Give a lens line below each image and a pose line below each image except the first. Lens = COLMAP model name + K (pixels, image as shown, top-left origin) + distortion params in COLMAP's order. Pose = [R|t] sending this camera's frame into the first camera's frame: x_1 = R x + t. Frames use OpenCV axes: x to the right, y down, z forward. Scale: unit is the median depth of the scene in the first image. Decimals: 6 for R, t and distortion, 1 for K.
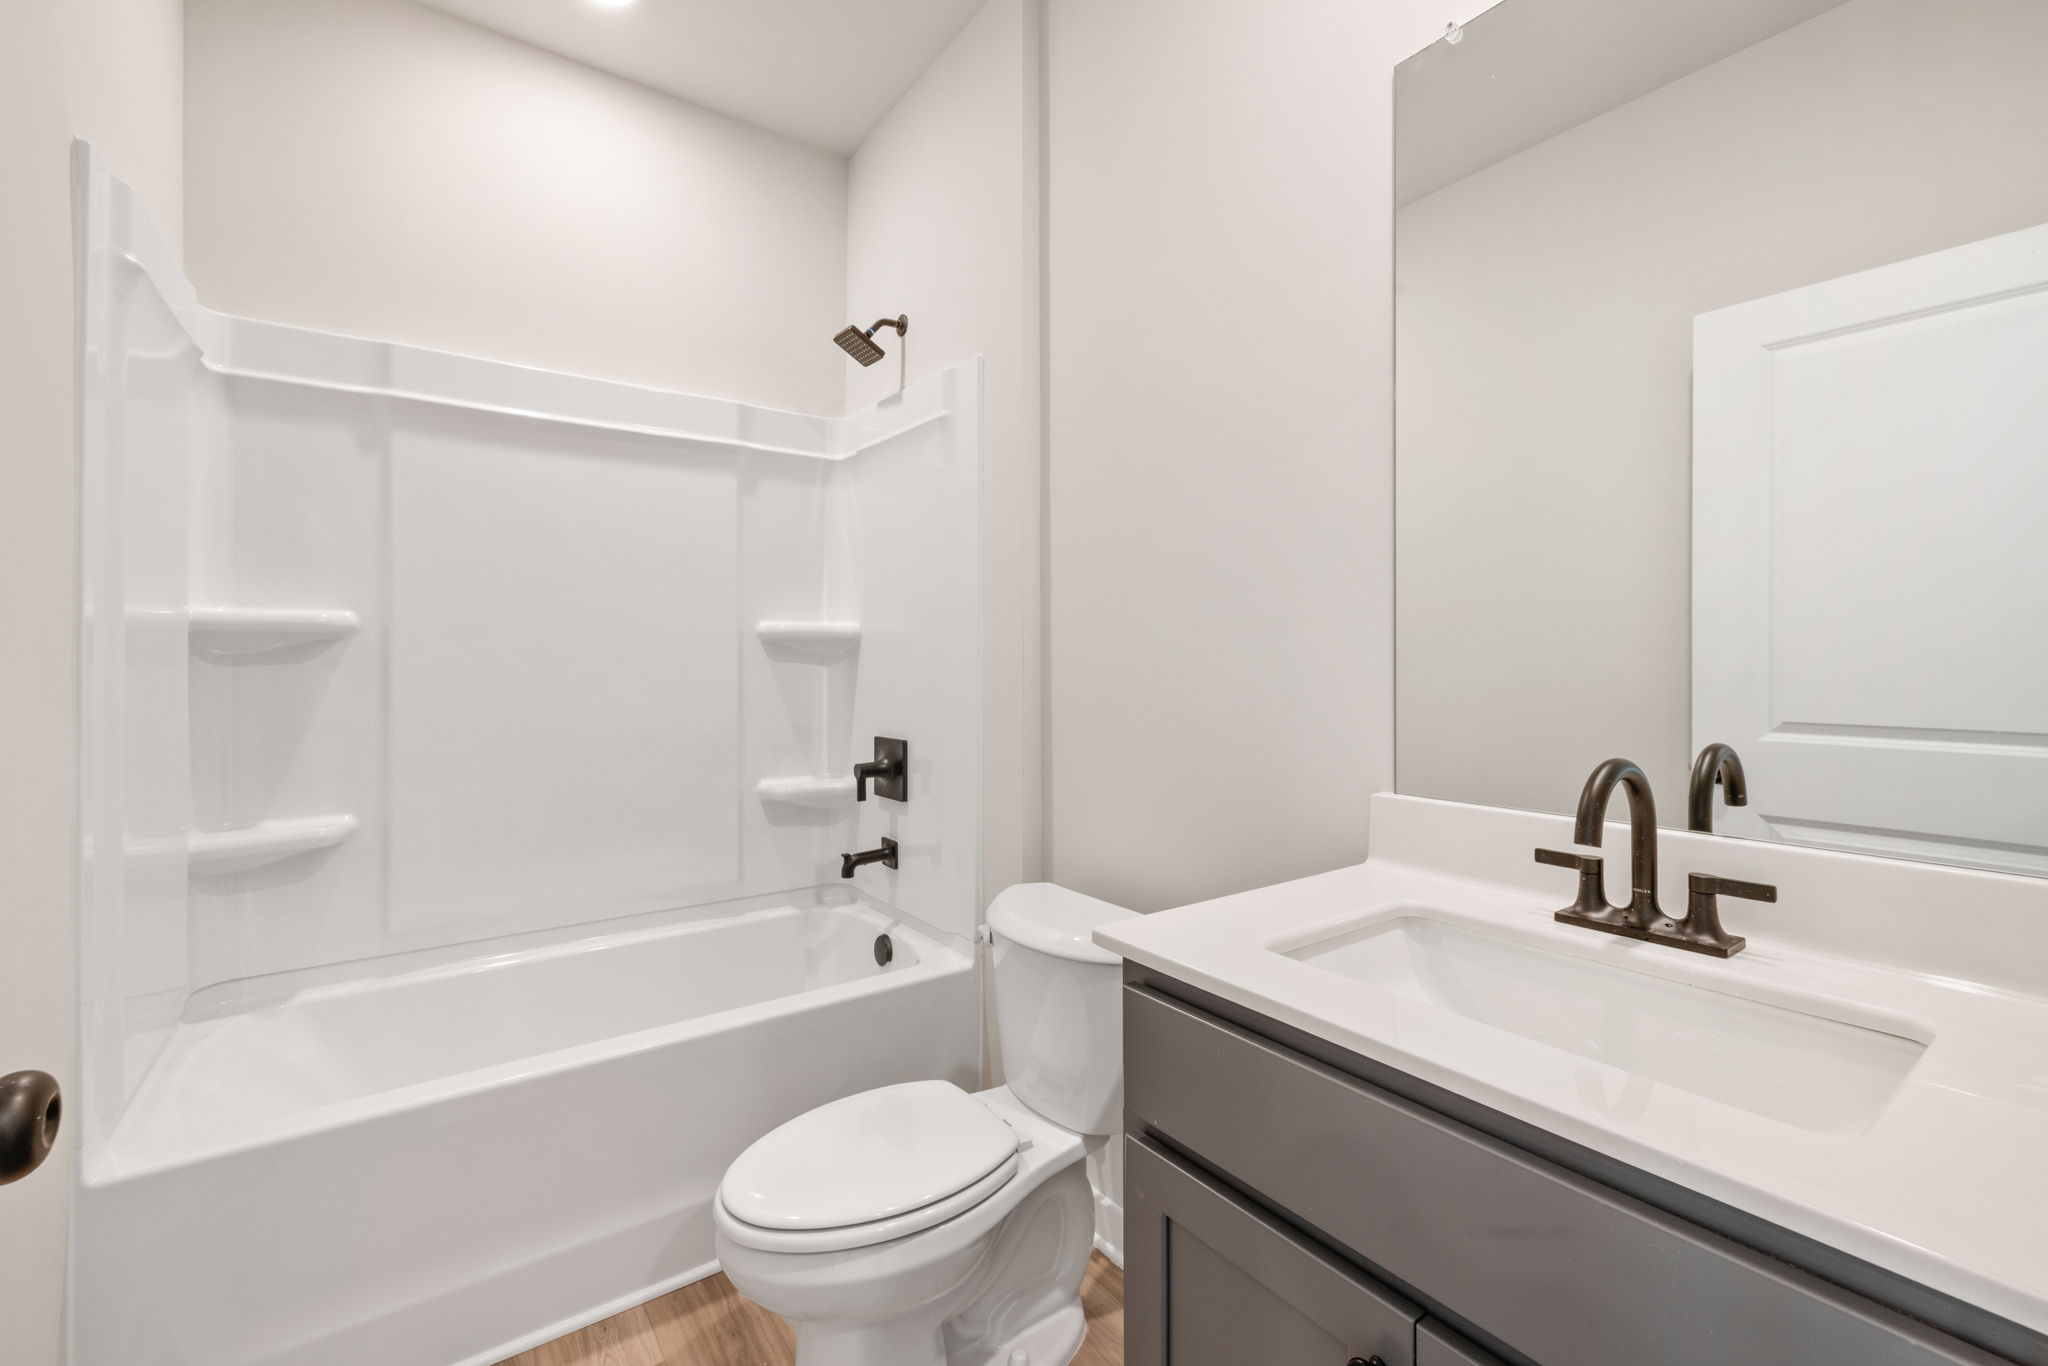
lens RADIAL K [[861.3, 0, 1021.4], [0, 861.3, 670.3], [0, 0, 1]] dist [0.000906, -0.000204]
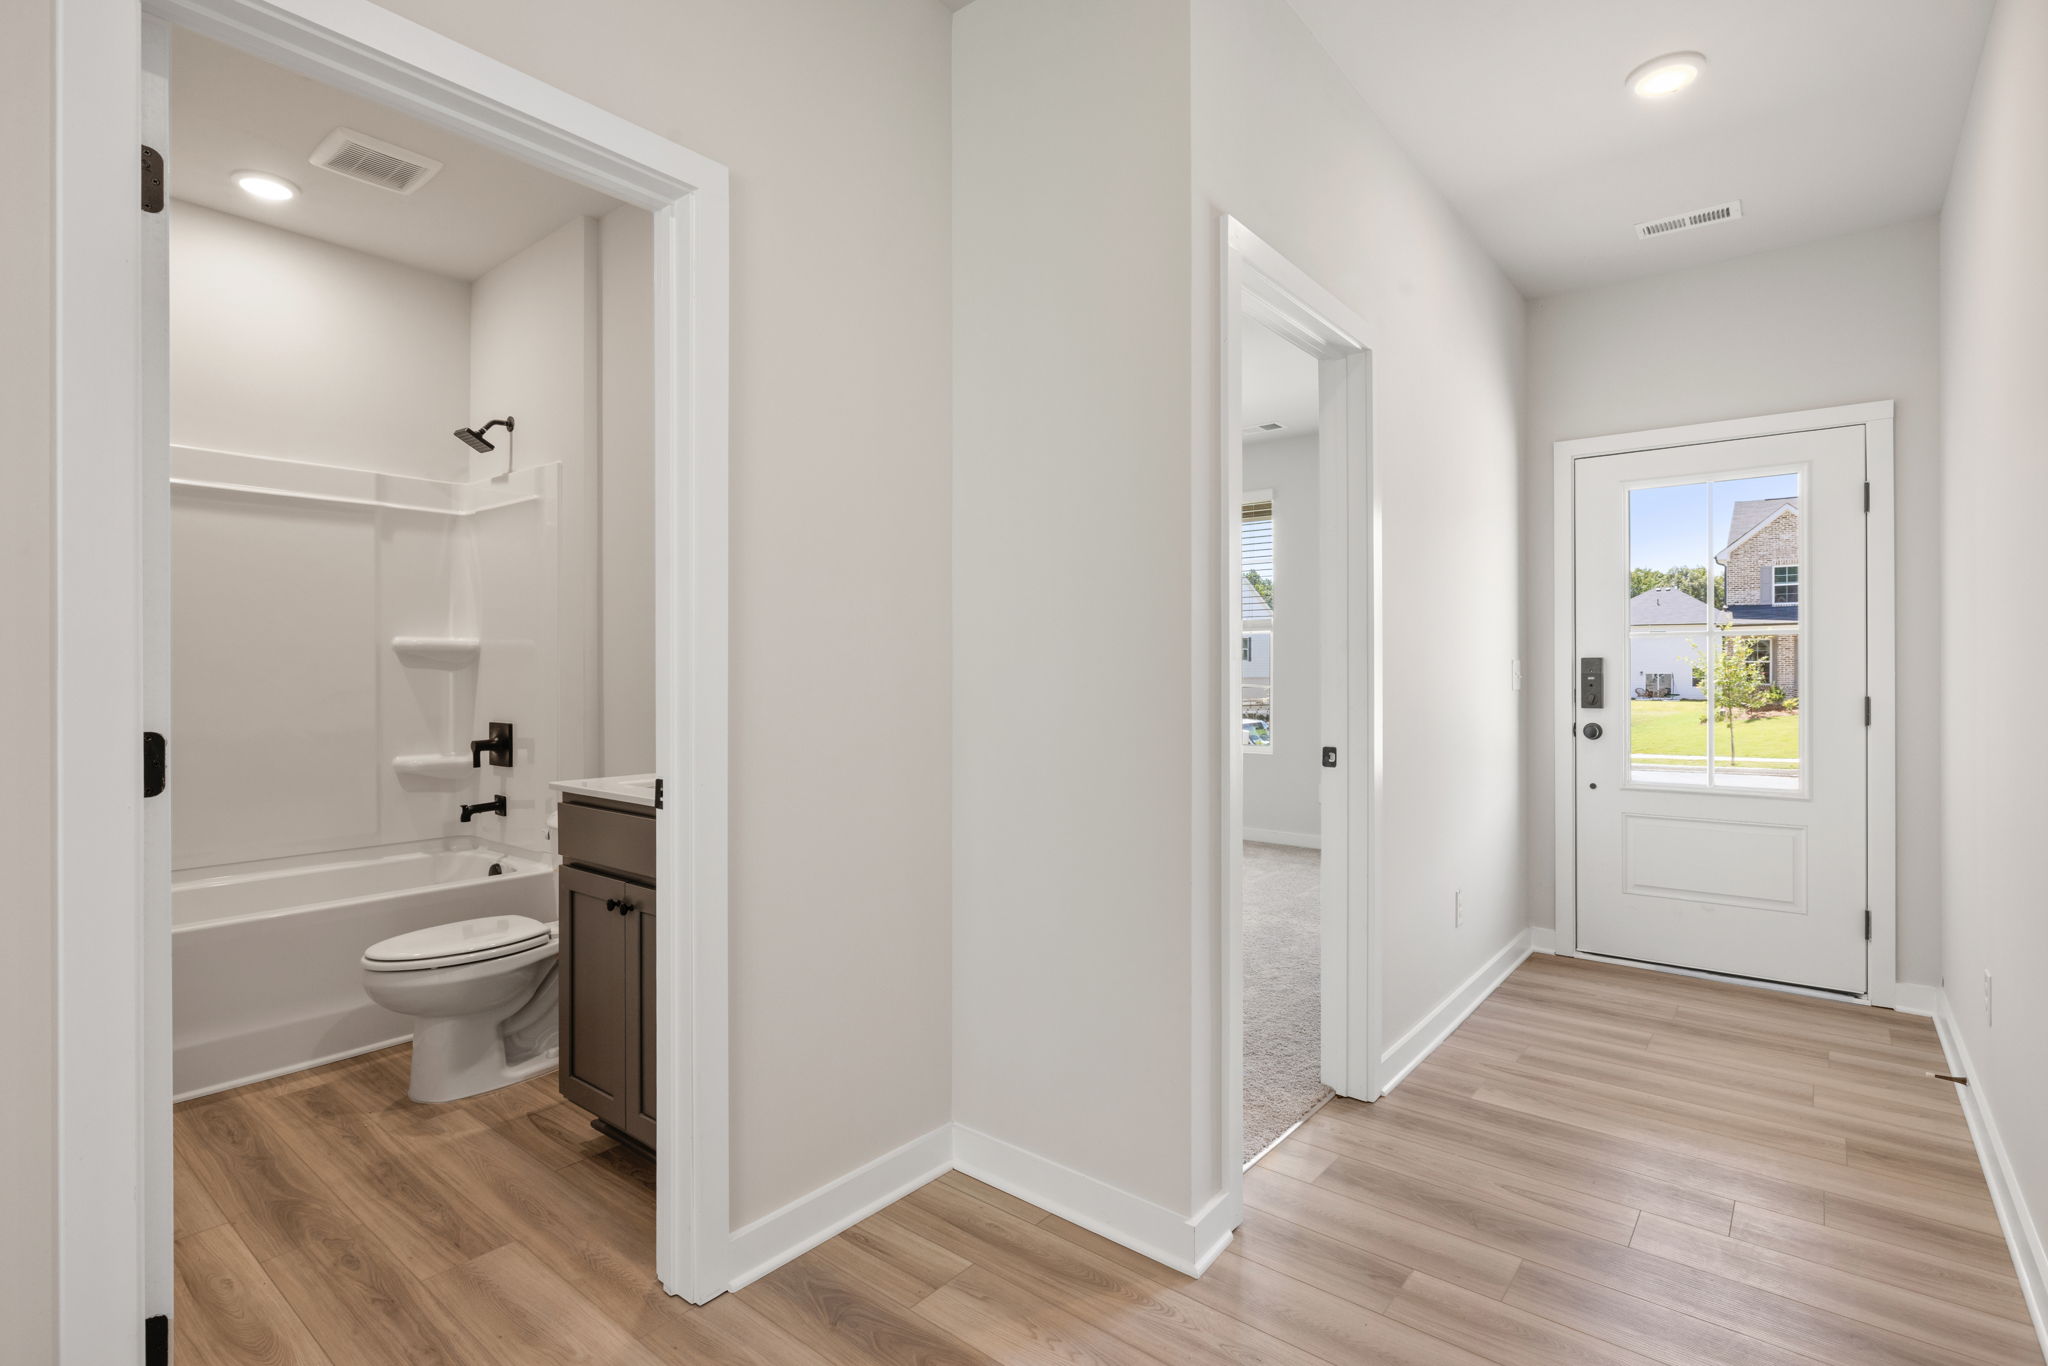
lens RADIAL K [[981.4, 0, 1023.6], [0, 981.4, 689.6], [0, 0, 1]] dist [-0.003364, -0.000048]
pose [[0.966261, -0.002548, 0.257553, 0.250944], [0.002305, 0.999997, 0.001243, 0.025001], [-0.257555, -0.000608, 0.966263, -0.730913]]
